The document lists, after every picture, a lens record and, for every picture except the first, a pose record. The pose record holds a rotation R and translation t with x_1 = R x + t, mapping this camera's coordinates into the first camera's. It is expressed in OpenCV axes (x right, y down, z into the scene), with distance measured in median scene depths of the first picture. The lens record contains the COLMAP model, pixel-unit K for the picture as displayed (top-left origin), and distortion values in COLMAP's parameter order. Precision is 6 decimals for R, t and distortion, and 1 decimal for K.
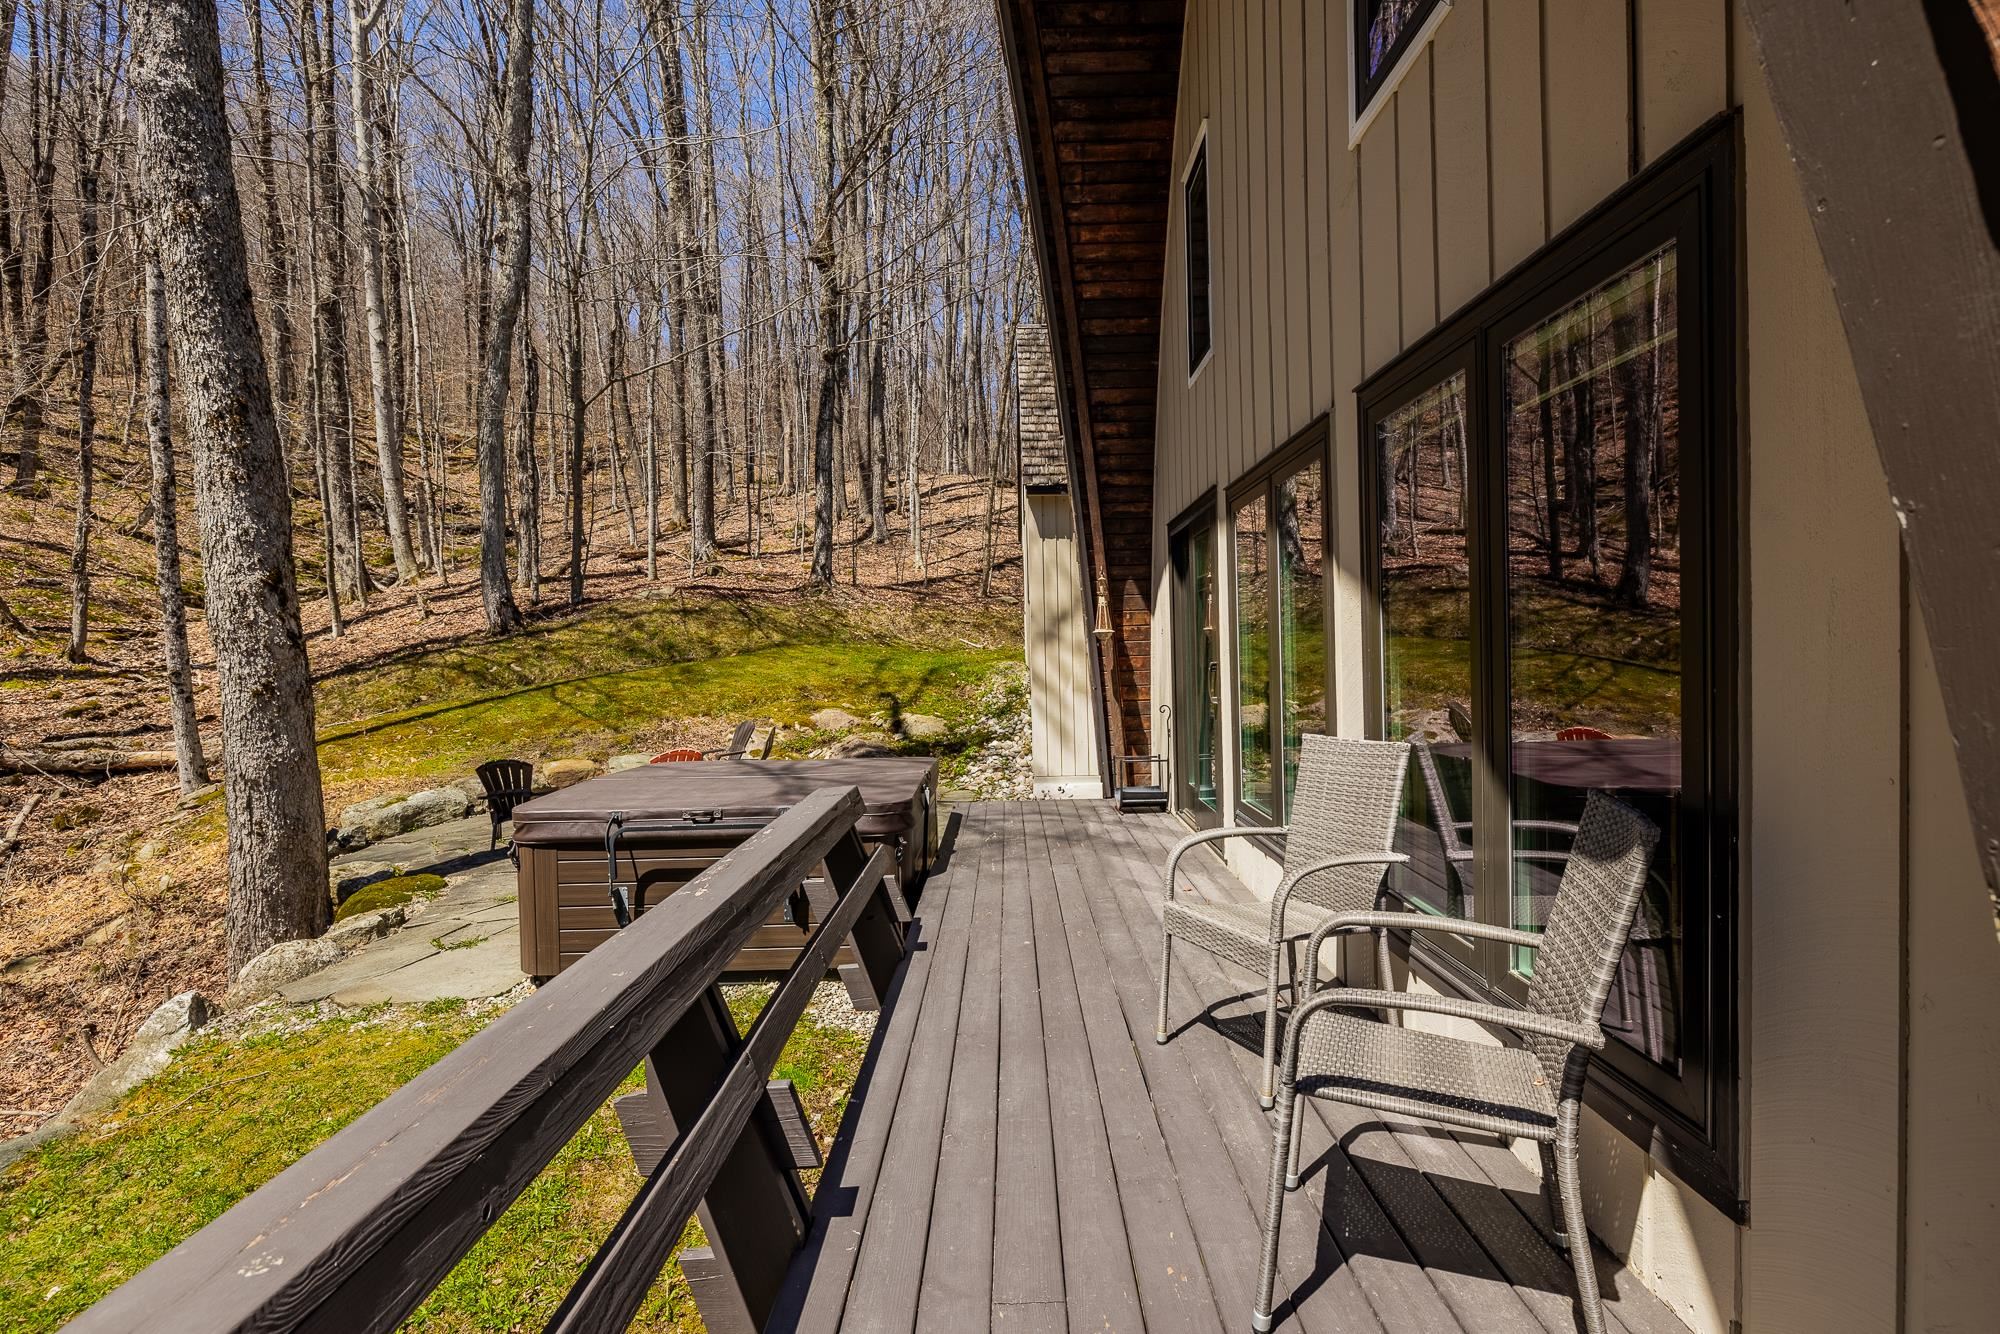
lens RADIAL K [[926.2, 0, 1000.6], [0, 926.2, 671.8], [0, 0, 1]] dist [-0.009304, -0.001310]
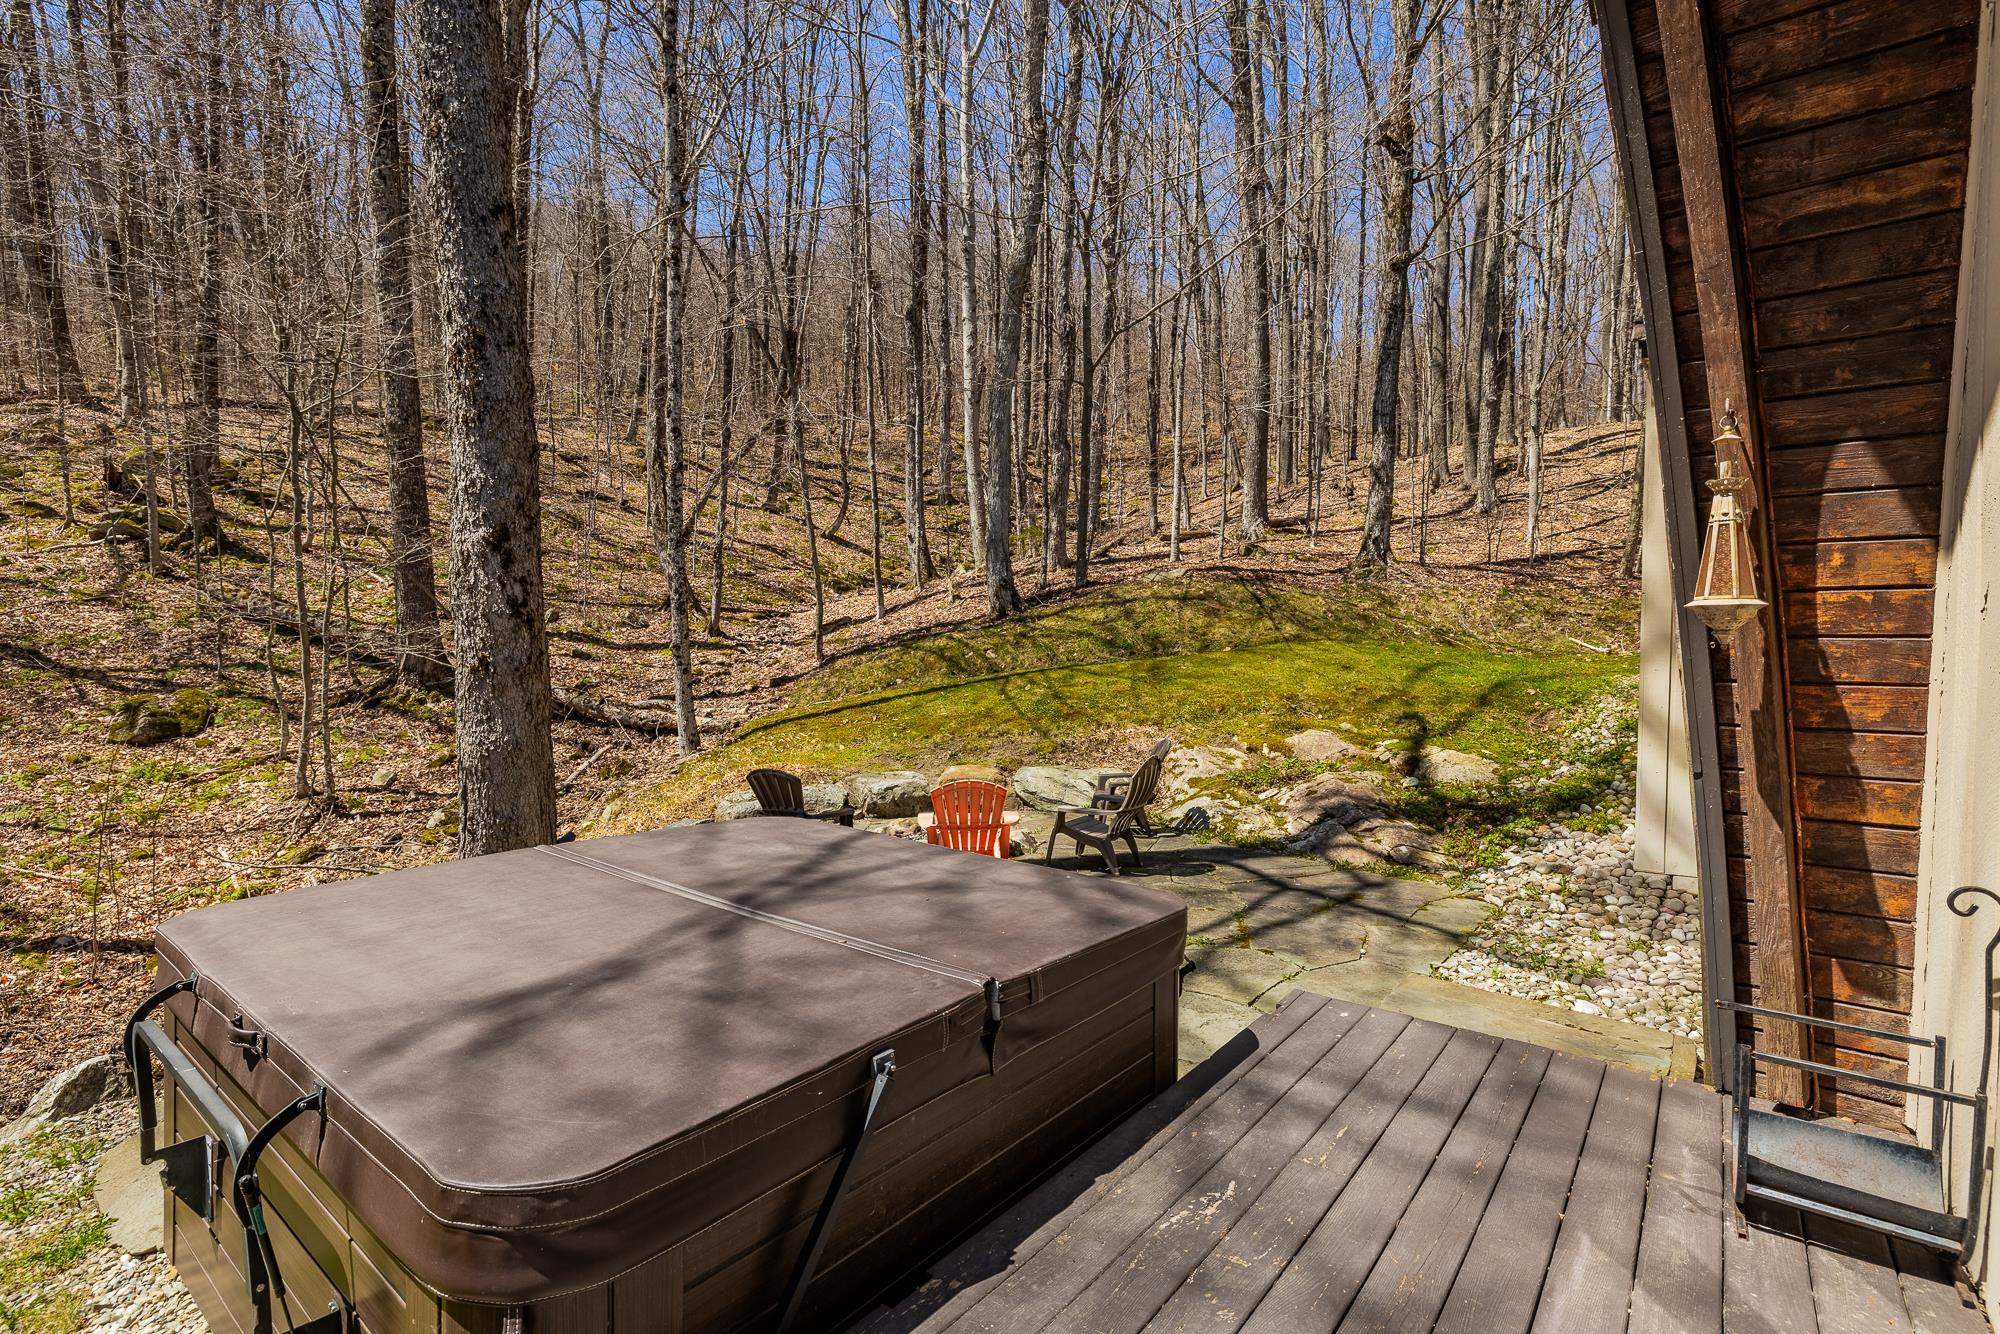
lens RADIAL K [[926.2, 0, 996.5], [0, 926.2, 673.5], [0, 0, 1]] dist [-0.009304, -0.001310]
pose [[0.789216, 0.051944, -0.611915, 0.052980], [-0.048318, 0.998580, 0.022449, -0.007304], [0.612212, 0.011849, 0.790605, 0.291293]]
